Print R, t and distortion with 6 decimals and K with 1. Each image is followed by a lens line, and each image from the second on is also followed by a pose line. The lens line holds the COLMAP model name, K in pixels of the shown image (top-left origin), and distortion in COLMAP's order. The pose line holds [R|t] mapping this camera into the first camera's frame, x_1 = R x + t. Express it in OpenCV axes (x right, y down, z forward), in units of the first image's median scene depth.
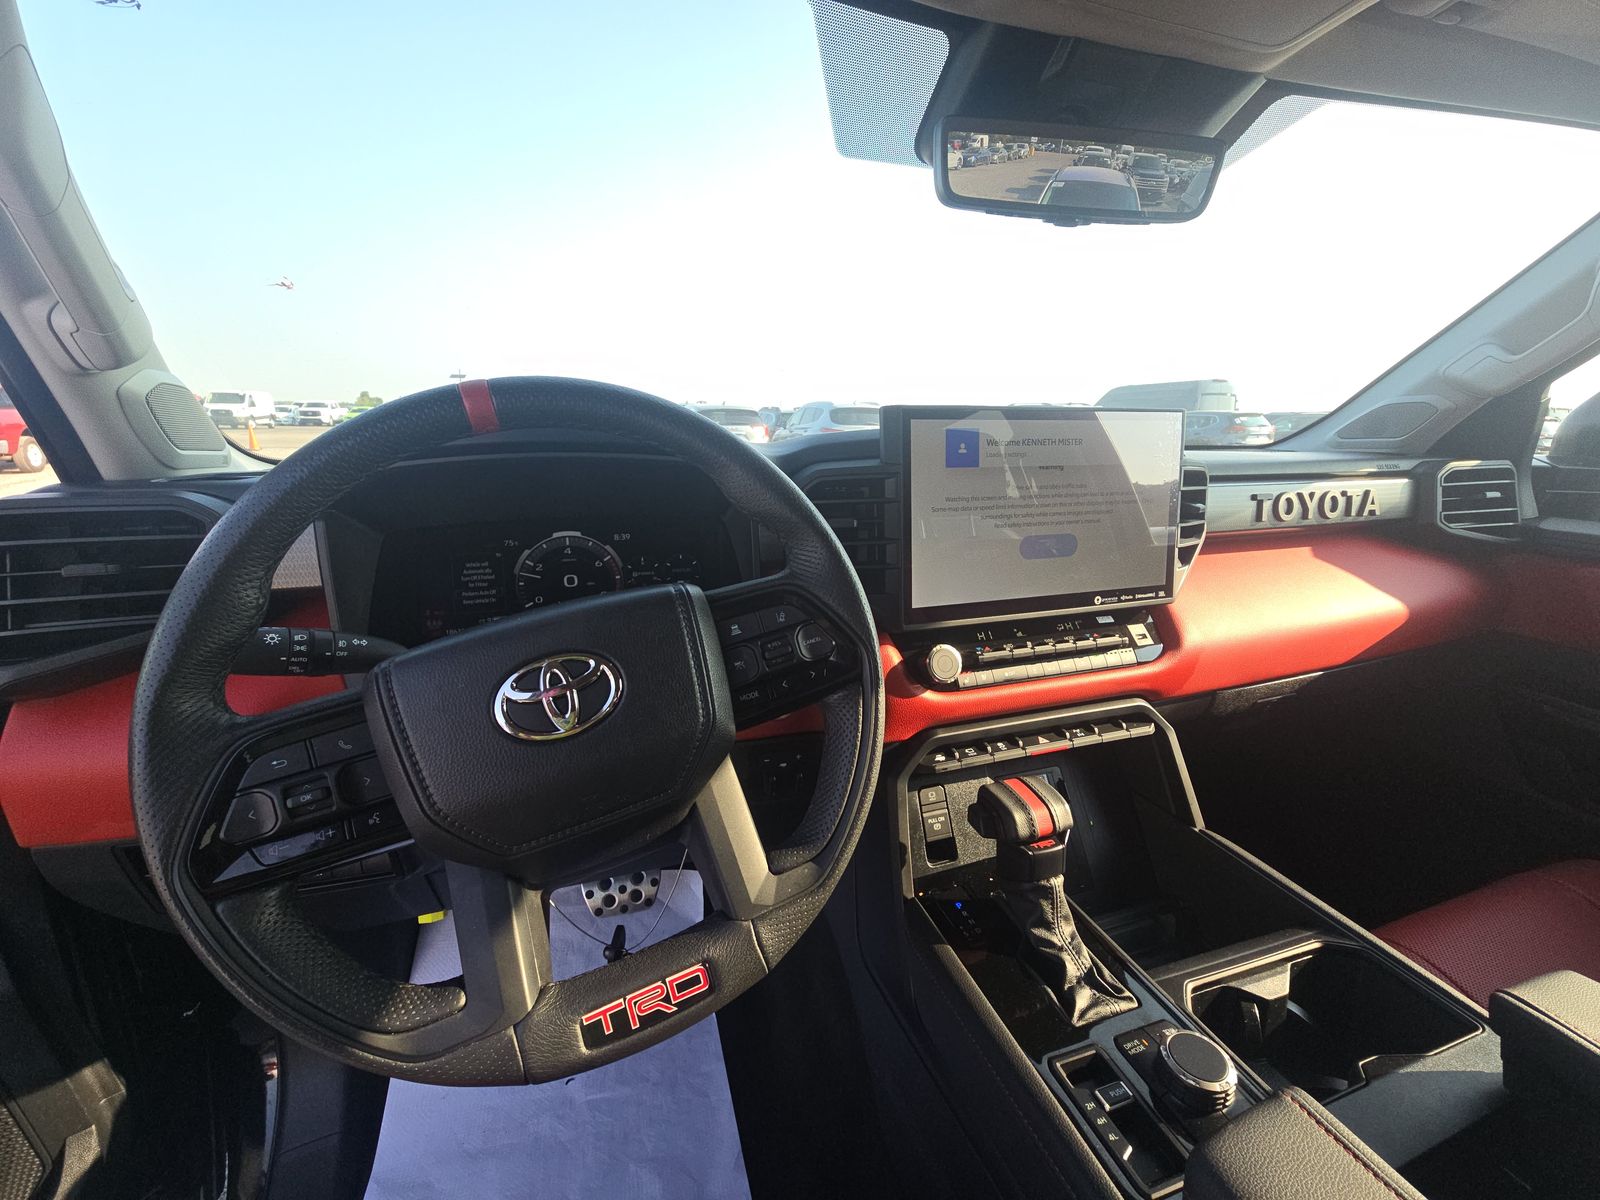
lens RADIAL K [[649.0, 0, 800.0], [0, 649.0, 600.0], [0, 0, 1]] dist [0.002429, -0.000043]
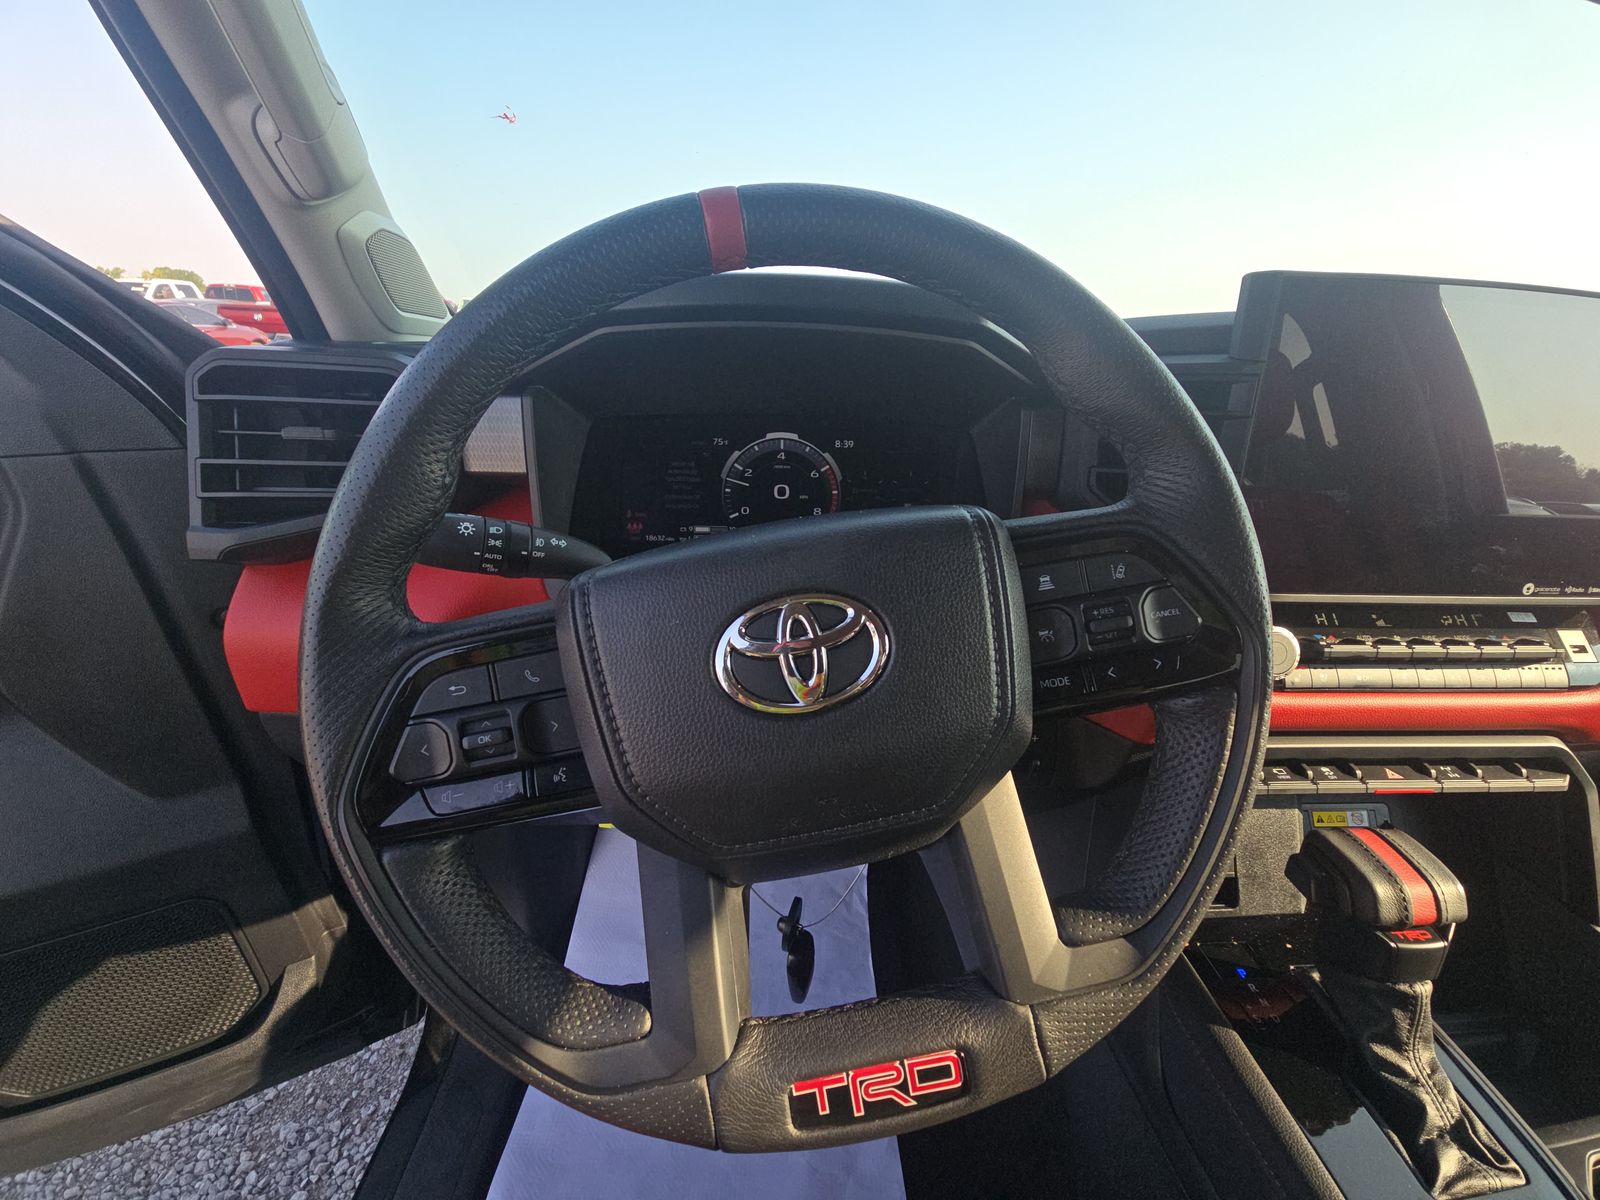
lens RADIAL K [[656.3, 0, 800.0], [0, 656.3, 600.0], [0, 0, 1]] dist [0.012890, -0.015092]
pose [[0.962464, 0.125094, -0.240863, -0.182430], [-0.097735, 0.987656, 0.122408, 0.004886], [0.253203, -0.094273, 0.962809, 0.283879]]
